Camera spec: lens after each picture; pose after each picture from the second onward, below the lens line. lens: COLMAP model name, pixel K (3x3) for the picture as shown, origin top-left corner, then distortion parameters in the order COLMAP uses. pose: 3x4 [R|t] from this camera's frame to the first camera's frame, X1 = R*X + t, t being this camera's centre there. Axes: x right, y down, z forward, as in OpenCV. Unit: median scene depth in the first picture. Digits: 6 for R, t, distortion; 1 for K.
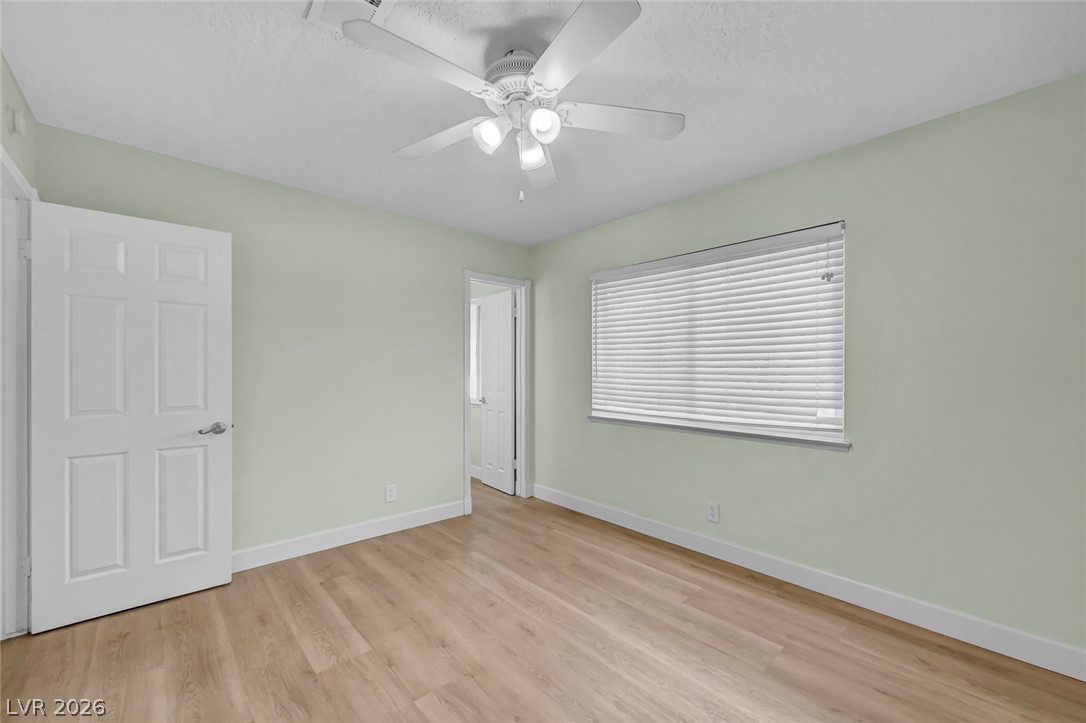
lens RADIAL K [[434.1, 0, 553.1], [0, 434.1, 366.4], [0, 0, 1]] dist [-0.000737, -0.000195]
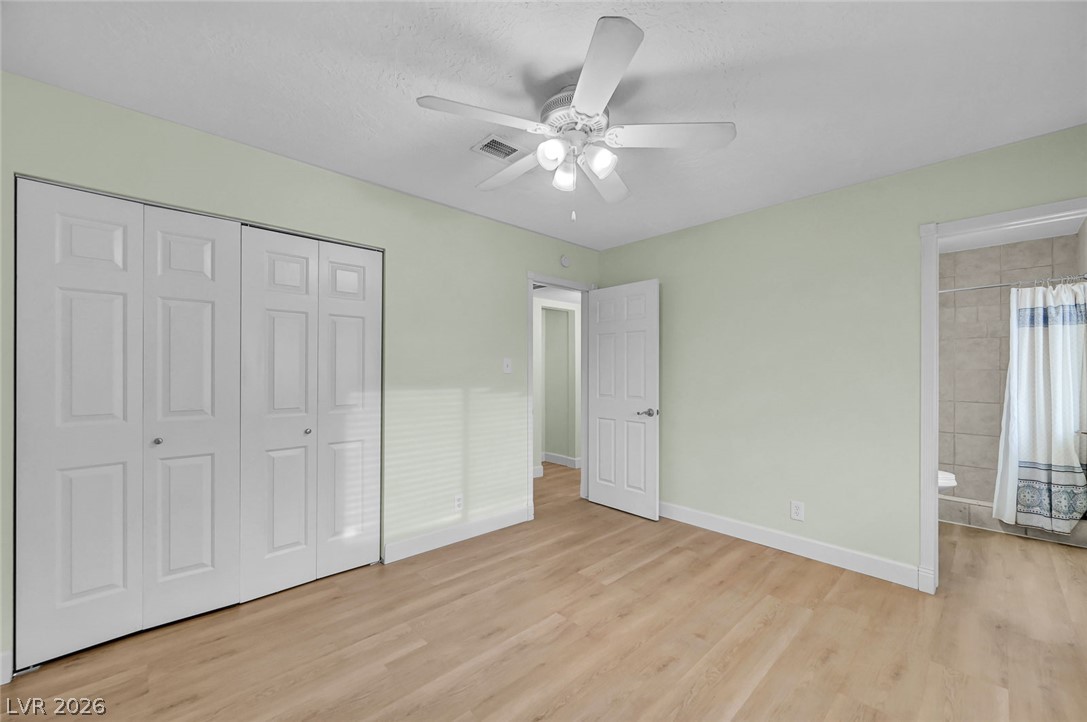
lens RADIAL K [[429.6, 0, 539.6], [0, 429.6, 365.9], [0, 0, 1]] dist [-0.003453, 0.001489]
pose [[0.002119, -0.014946, -0.999886, 0.680017], [0.003504, 0.999882, -0.014939, 0.003892], [0.999992, -0.003472, 0.002171, 0.605511]]
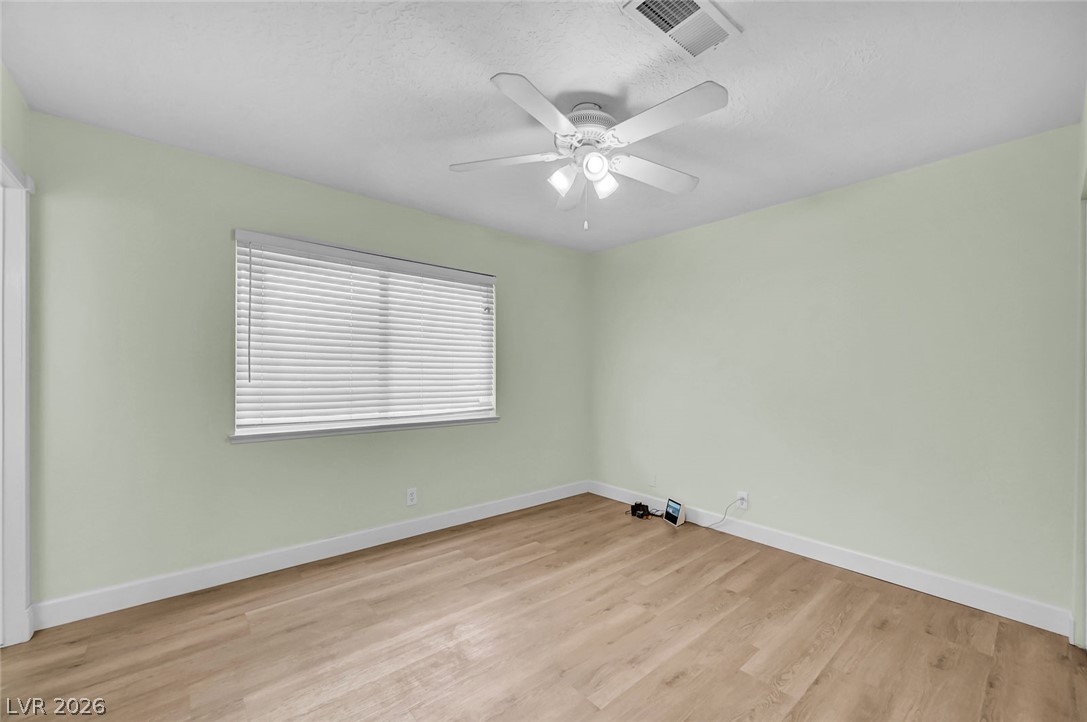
lens RADIAL K [[429.6, 0, 545.0], [0, 429.6, 369.9], [0, 0, 1]] dist [-0.003453, 0.001489]
pose [[0.040672, 0.002780, 0.999169, -0.831797], [-0.015289, 0.999881, -0.002159, 0.004800], [-0.999056, -0.015188, 0.040709, 0.703399]]
